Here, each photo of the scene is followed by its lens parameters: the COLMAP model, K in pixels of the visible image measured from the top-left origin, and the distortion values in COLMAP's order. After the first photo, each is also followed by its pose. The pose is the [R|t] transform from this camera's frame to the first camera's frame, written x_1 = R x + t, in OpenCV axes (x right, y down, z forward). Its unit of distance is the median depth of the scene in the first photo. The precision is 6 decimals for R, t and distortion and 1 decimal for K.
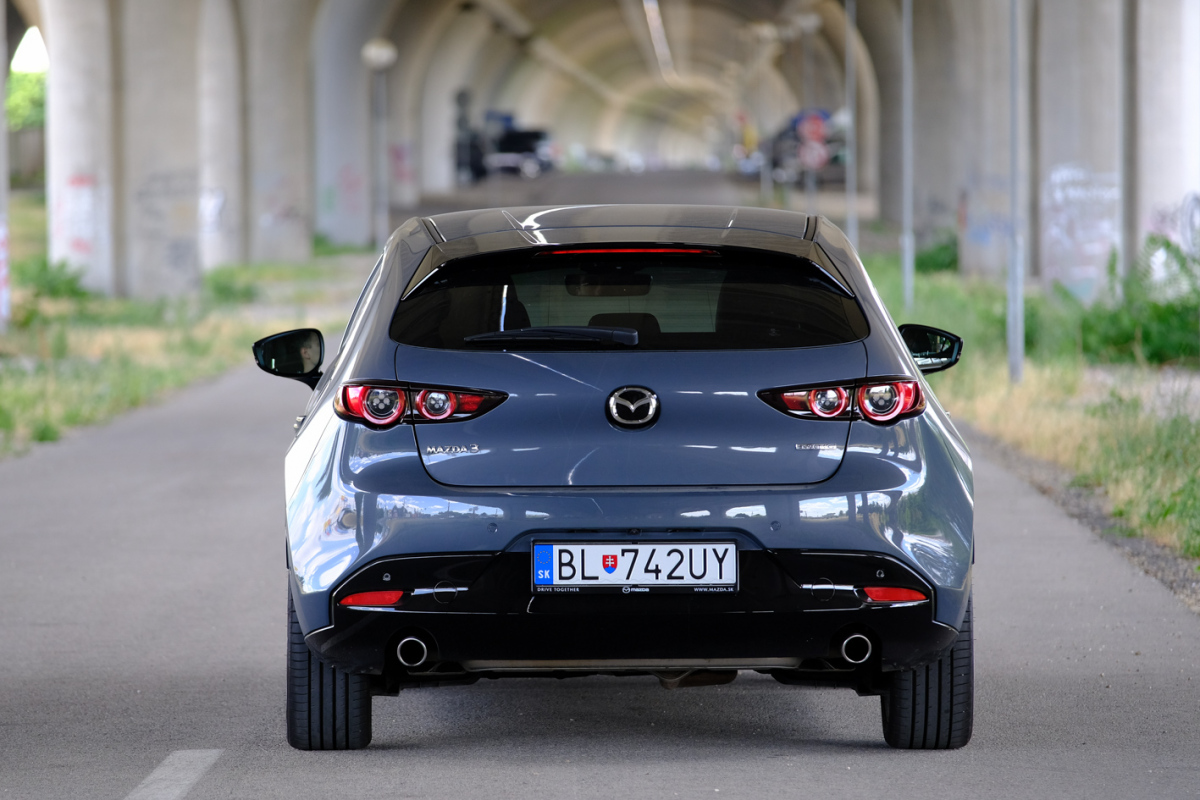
lens RADIAL K [[5950.4, 0, 648.6], [0, 5950.4, 398.2], [0, 0, 1]] dist [0.591700, 13.709445]
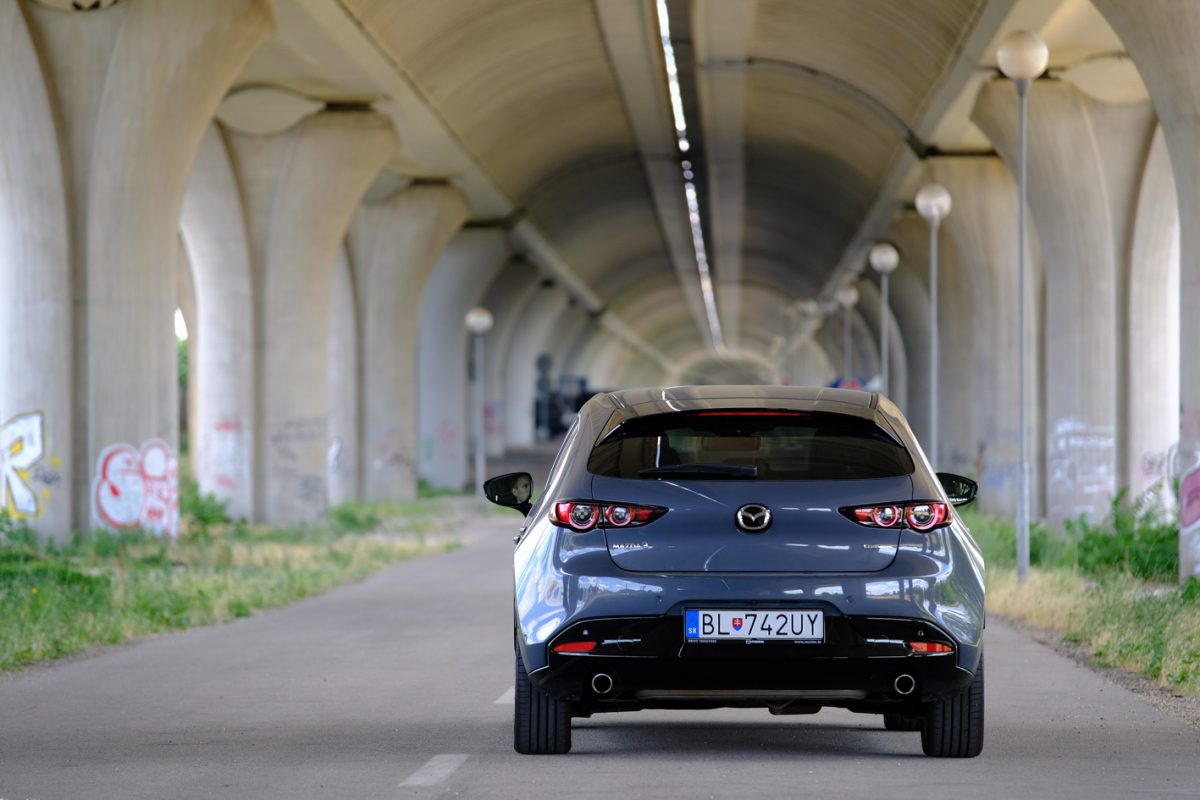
lens RADIAL K [[5950.4, 0, 648.6], [0, 5950.4, 398.2], [0, 0, 1]] dist [0.591700, 13.709445]
pose [[0.999959, 0.008390, -0.003487, -0.023328], [-0.008554, 0.998703, -0.050193, 0.045294], [0.003062, 0.050221, 0.998733, -0.465823]]
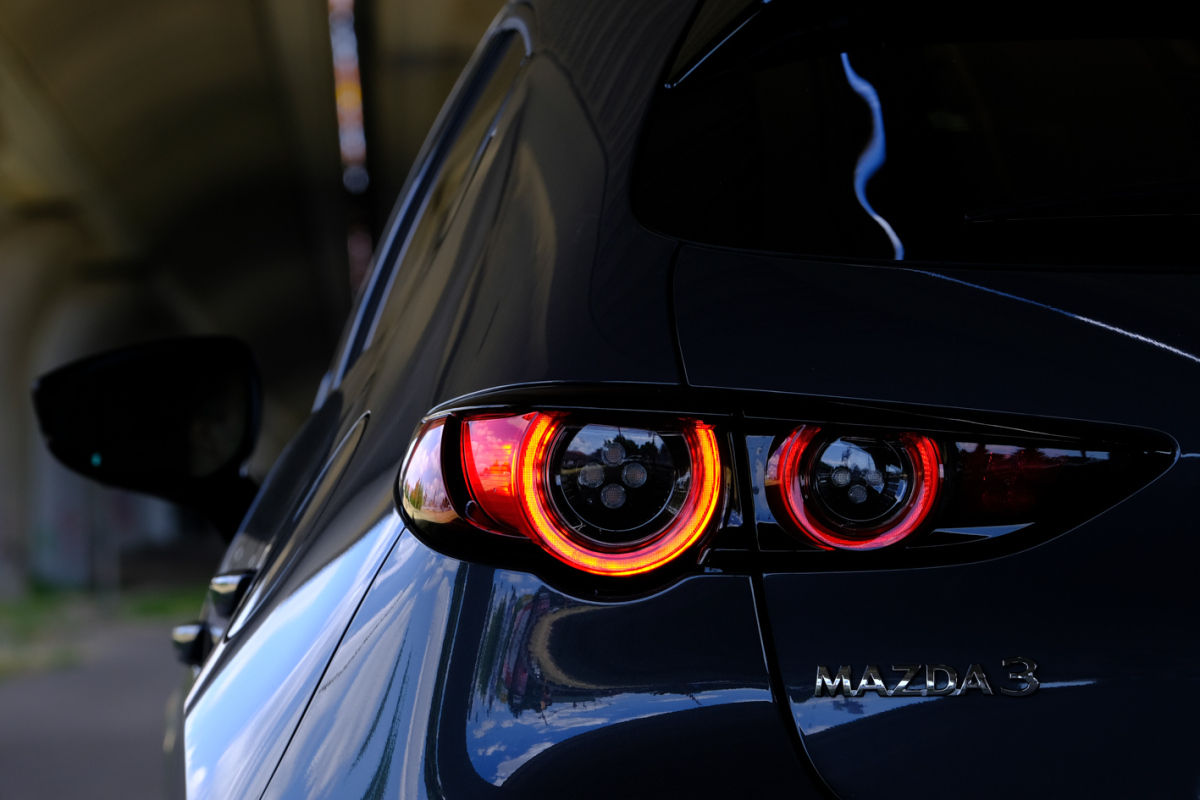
lens RADIAL K [[6928.6, 0, 600.0], [0, 6928.6, 400.0], [0, 0, 1]] dist [-6.286428, -1.712356]
pose [[0.999141, 0.010090, 0.040190, -0.055700], [-0.007448, 0.997834, -0.065357, 0.015134], [-0.040763, 0.065002, 0.997052, 0.721171]]
